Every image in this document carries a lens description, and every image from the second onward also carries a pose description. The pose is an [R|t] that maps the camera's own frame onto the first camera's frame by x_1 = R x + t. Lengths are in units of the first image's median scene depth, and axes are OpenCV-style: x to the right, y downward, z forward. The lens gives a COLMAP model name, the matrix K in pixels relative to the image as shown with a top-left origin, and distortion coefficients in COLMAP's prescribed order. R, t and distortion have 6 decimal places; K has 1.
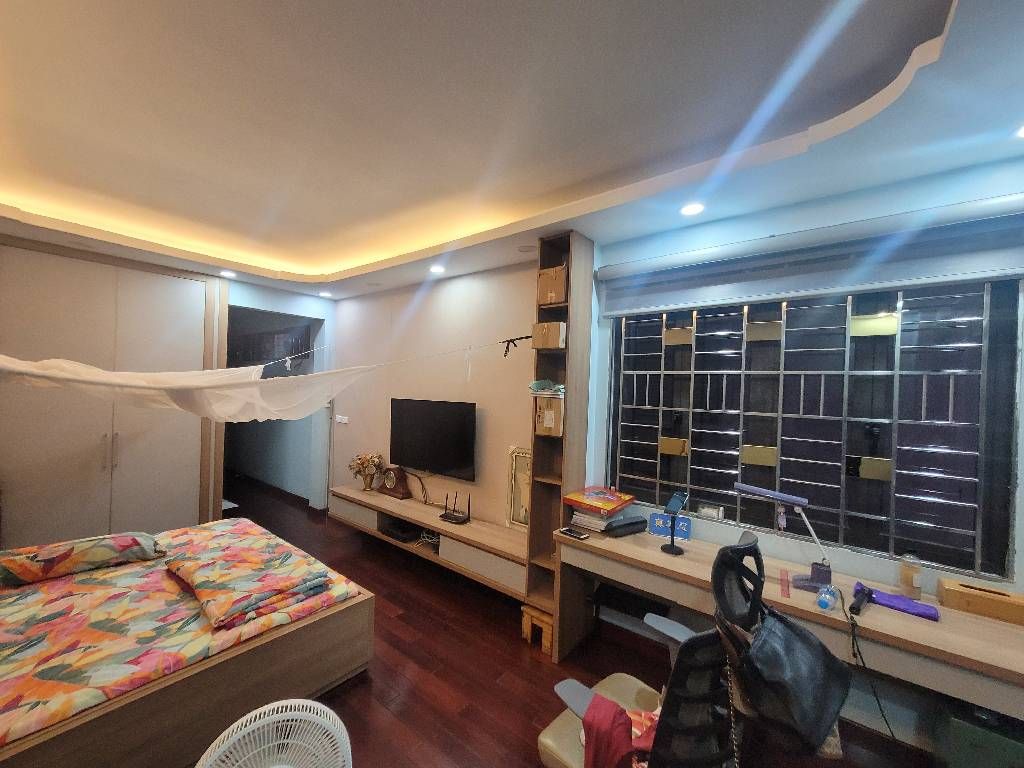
lens RADIAL K [[403.2, 0, 510.9], [0, 403.2, 392.7], [0, 0, 1]] dist [0.000869, 0.001325]
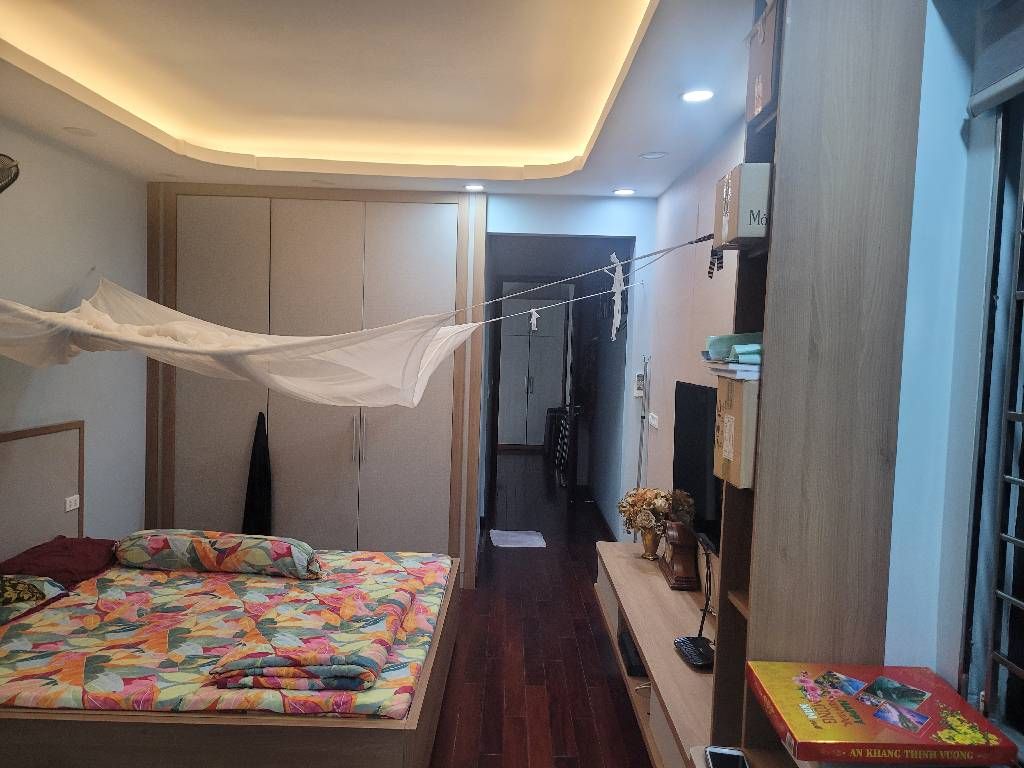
lens RADIAL K [[774.7, 0, 512.8], [0, 774.7, 376.9], [0, 0, 1]] dist [0.026284, -0.025810]
pose [[0.615473, 0.018620, -0.787938, 0.584002], [-0.020188, 0.999765, 0.007857, 0.010452], [0.787900, 0.011071, 0.615704, 0.459217]]
